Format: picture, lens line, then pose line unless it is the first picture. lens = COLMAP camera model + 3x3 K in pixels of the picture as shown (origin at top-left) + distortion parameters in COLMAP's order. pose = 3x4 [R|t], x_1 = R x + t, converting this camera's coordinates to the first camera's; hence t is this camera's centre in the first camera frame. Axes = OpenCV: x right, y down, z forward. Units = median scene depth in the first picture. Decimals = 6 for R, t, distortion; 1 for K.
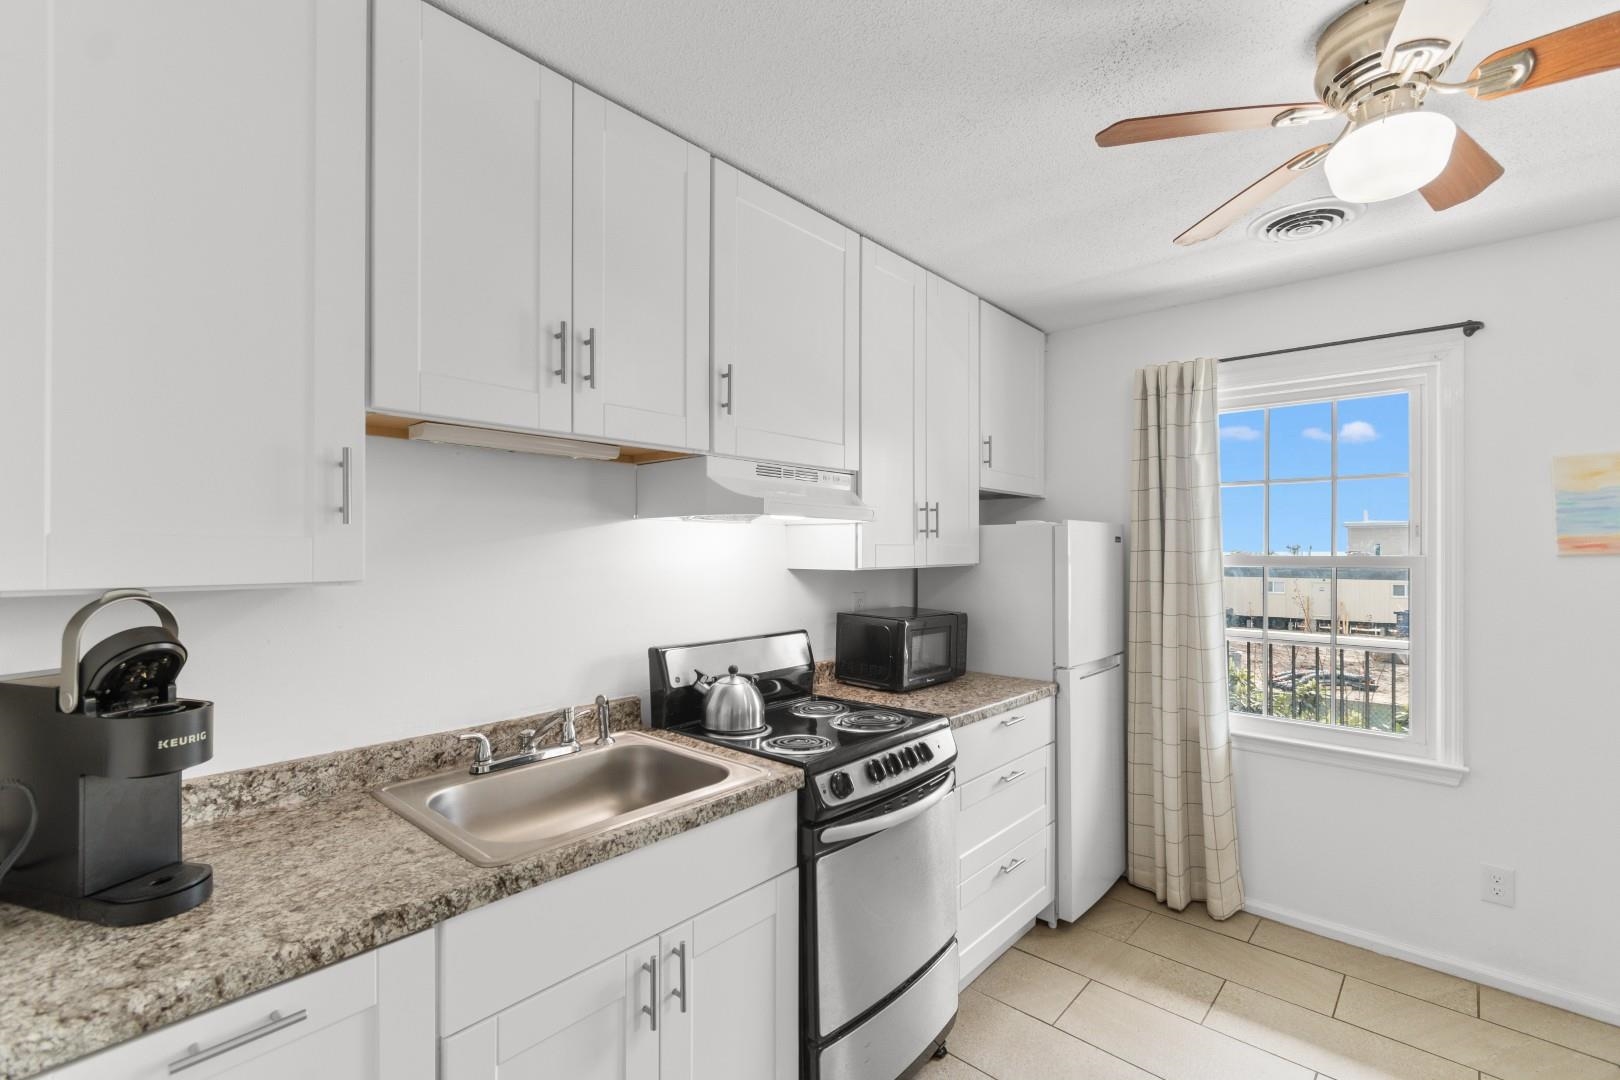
lens RADIAL K [[711.8, 0, 815.4], [0, 711.8, 545.1], [0, 0, 1]] dist [0.000733, -0.000220]
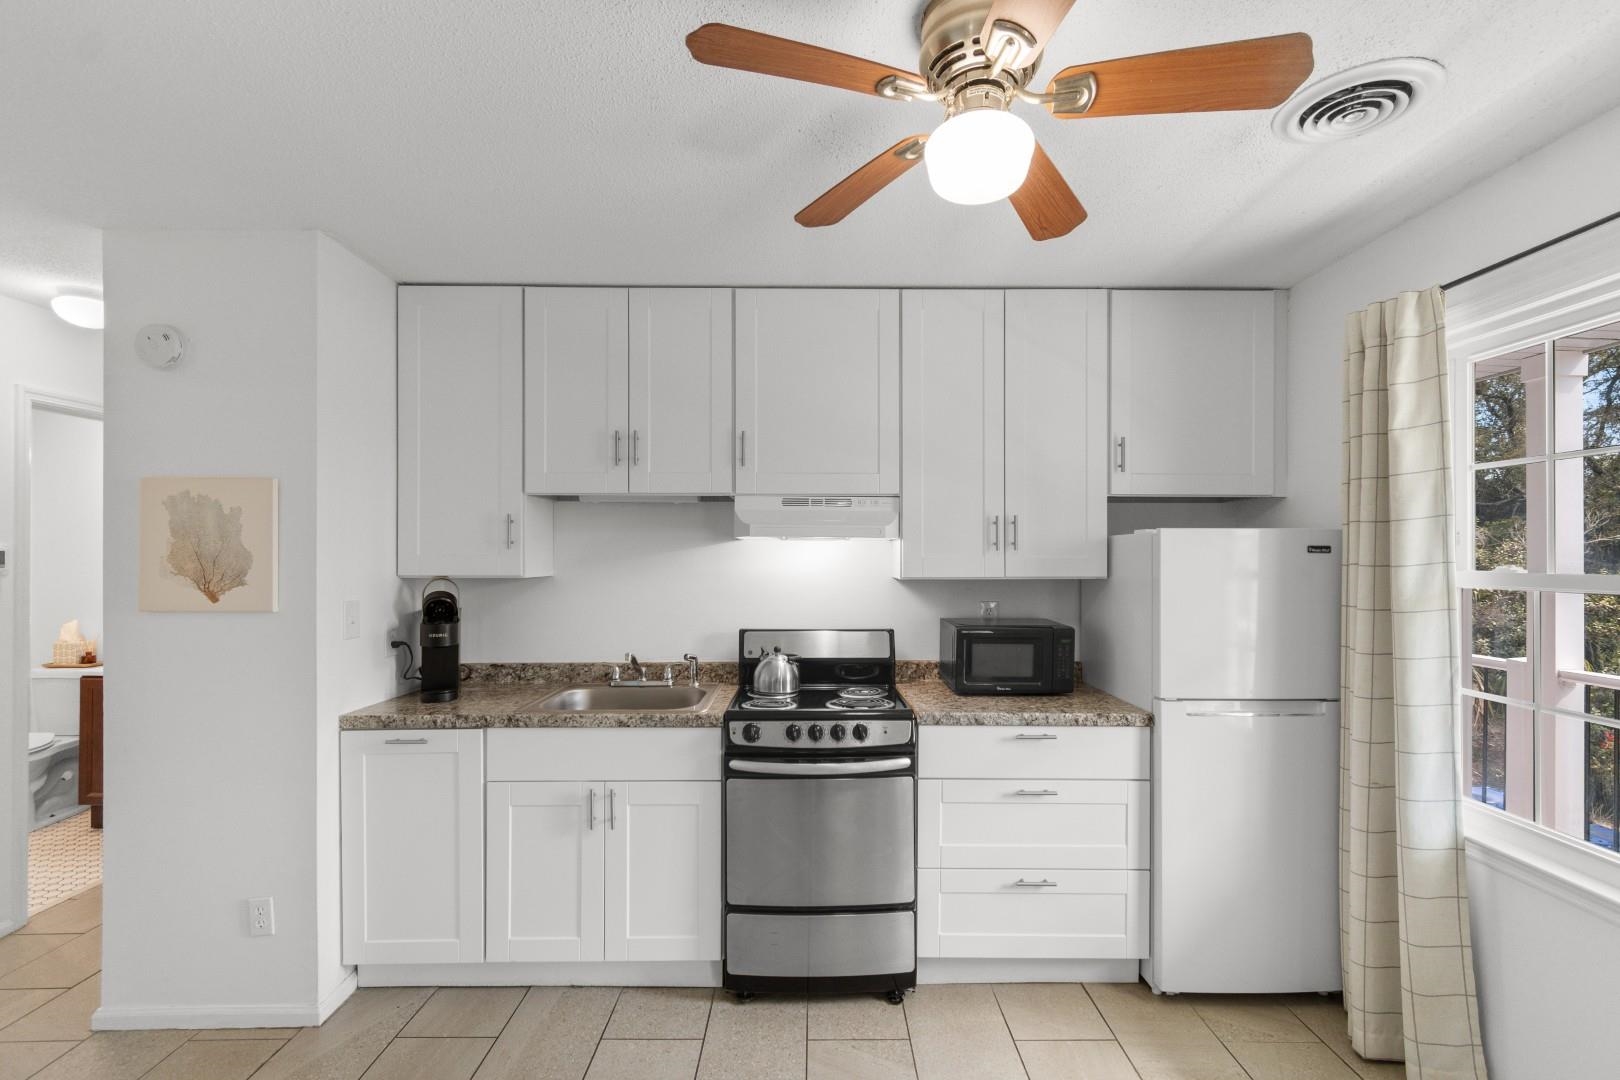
lens RADIAL K [[712.0, 0, 814.8], [0, 712.0, 554.3], [0, 0, 1]] dist [-0.001813, 0.000070]
pose [[0.675472, -0.001759, -0.737384, 0.941488], [0.003414, 0.999994, 0.000742, -0.008159], [0.737378, -0.003018, 0.675474, 0.132071]]
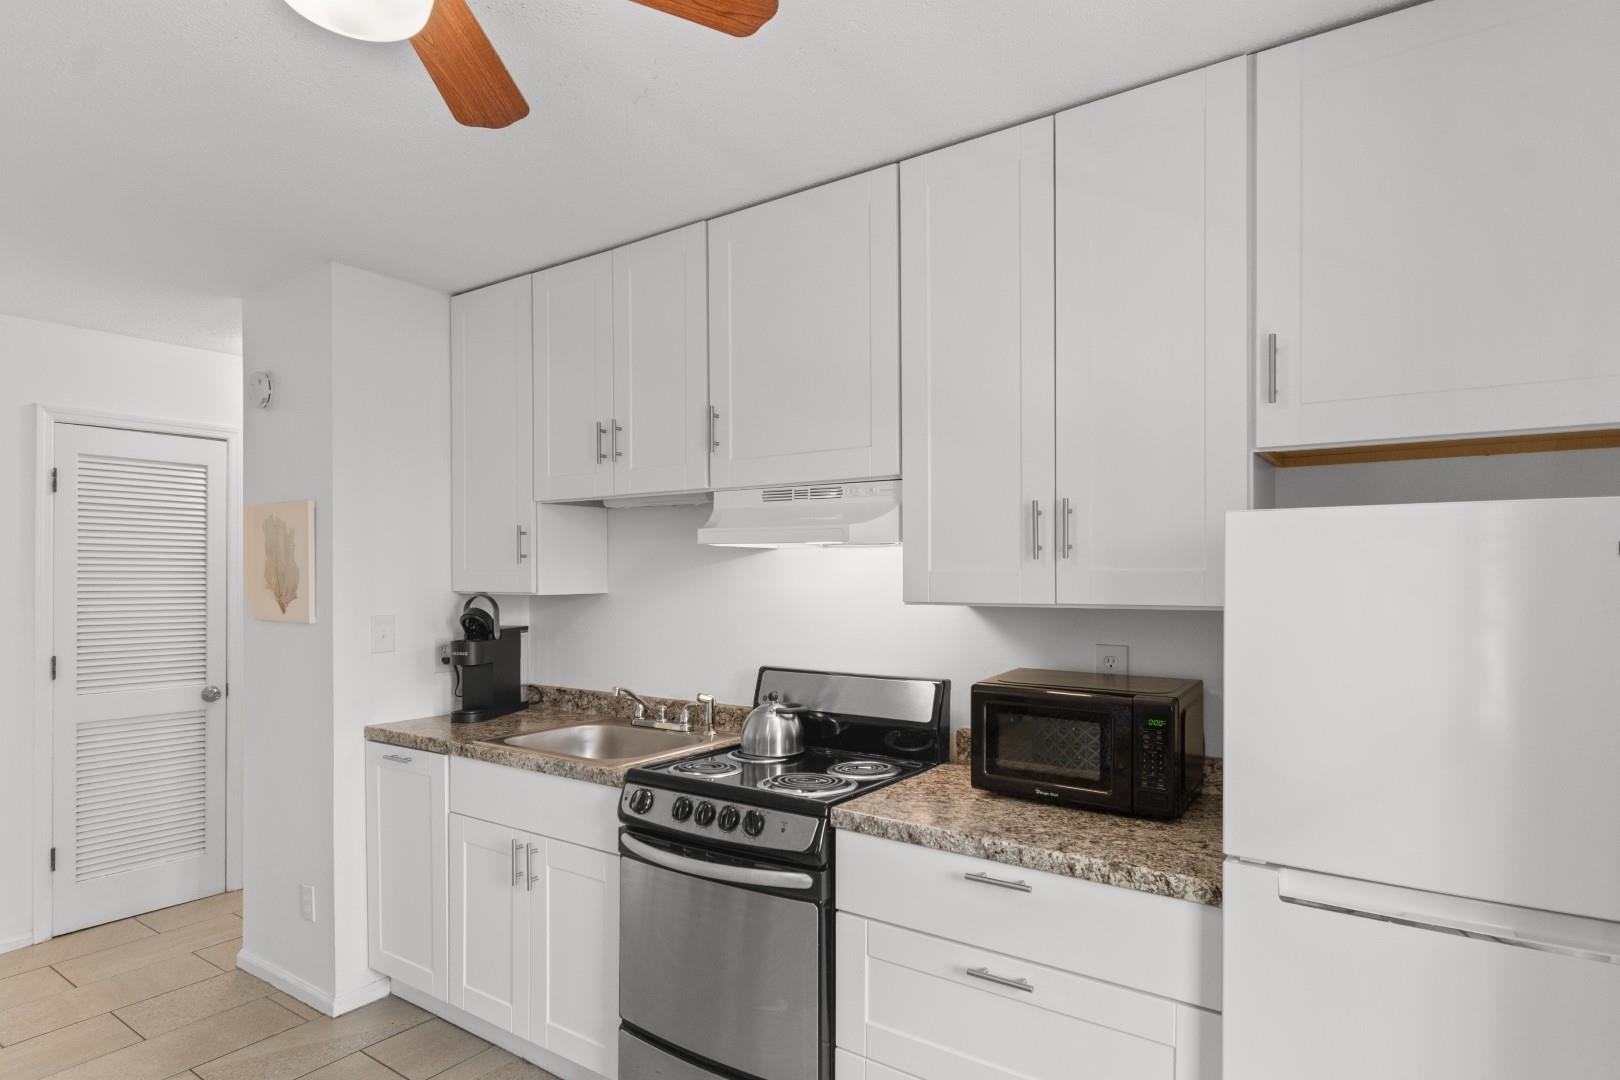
lens RADIAL K [[887.9, 0, 813.2], [0, 887.9, 572.6], [0, 0, 1]] dist [0.000780, -0.000153]
pose [[0.118621, 0.002108, -0.992937, 1.137407], [0.008996, 0.999954, 0.003198, -0.003472], [0.992899, -0.009311, 0.118597, 0.910768]]
